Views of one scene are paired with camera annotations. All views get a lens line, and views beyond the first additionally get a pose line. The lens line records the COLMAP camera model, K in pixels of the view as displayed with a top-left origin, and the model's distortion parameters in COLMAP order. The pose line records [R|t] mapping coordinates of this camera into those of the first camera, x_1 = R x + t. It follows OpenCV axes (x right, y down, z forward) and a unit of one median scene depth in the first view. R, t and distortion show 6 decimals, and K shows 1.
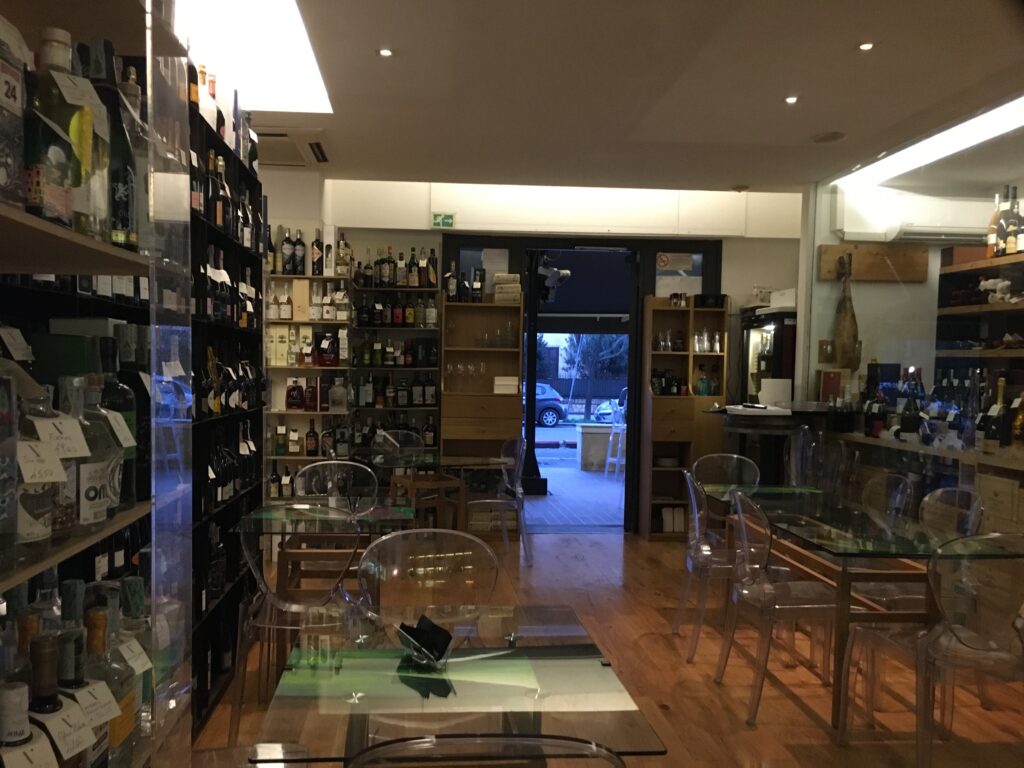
lens RADIAL K [[835.4, 0, 512.0], [0, 835.4, 384.0], [0, 0, 1]] dist [0.098947, -0.151385]
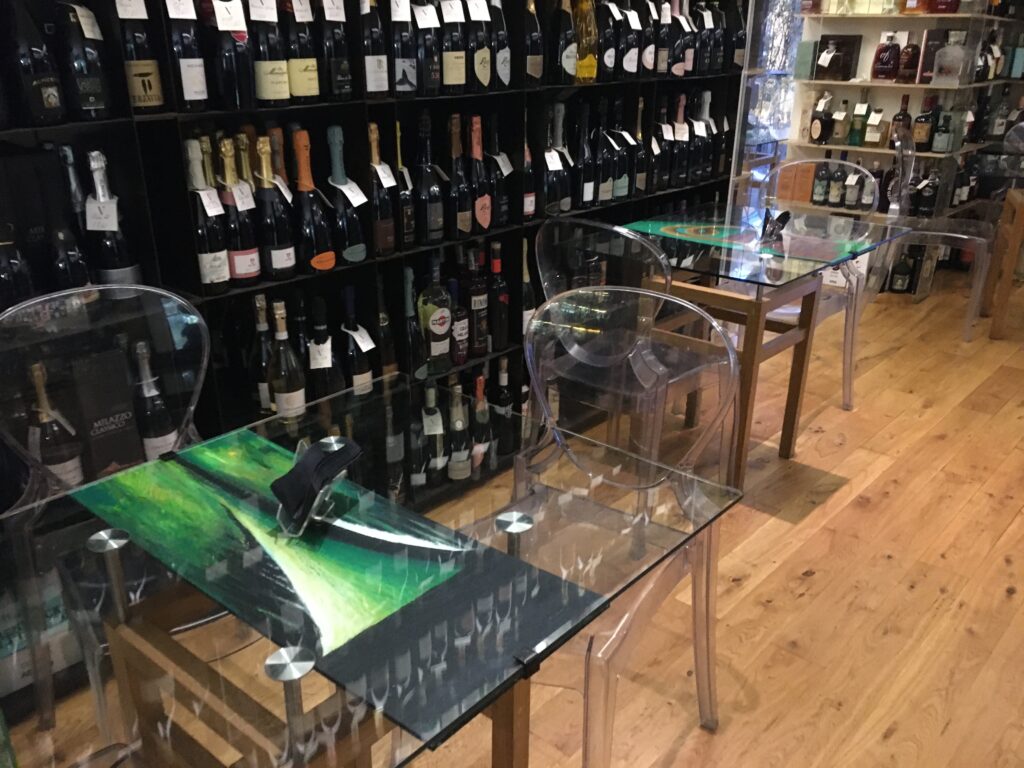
lens RADIAL K [[874.2, 0, 512.0], [0, 874.2, 384.0], [0, 0, 1]] dist [0.115586, -0.178374]
pose [[0.666092, 0.259055, -0.699437, 0.125338], [0.001302, 0.937342, 0.348409, 0.008735], [0.745868, -0.232983, 0.624018, 0.236143]]
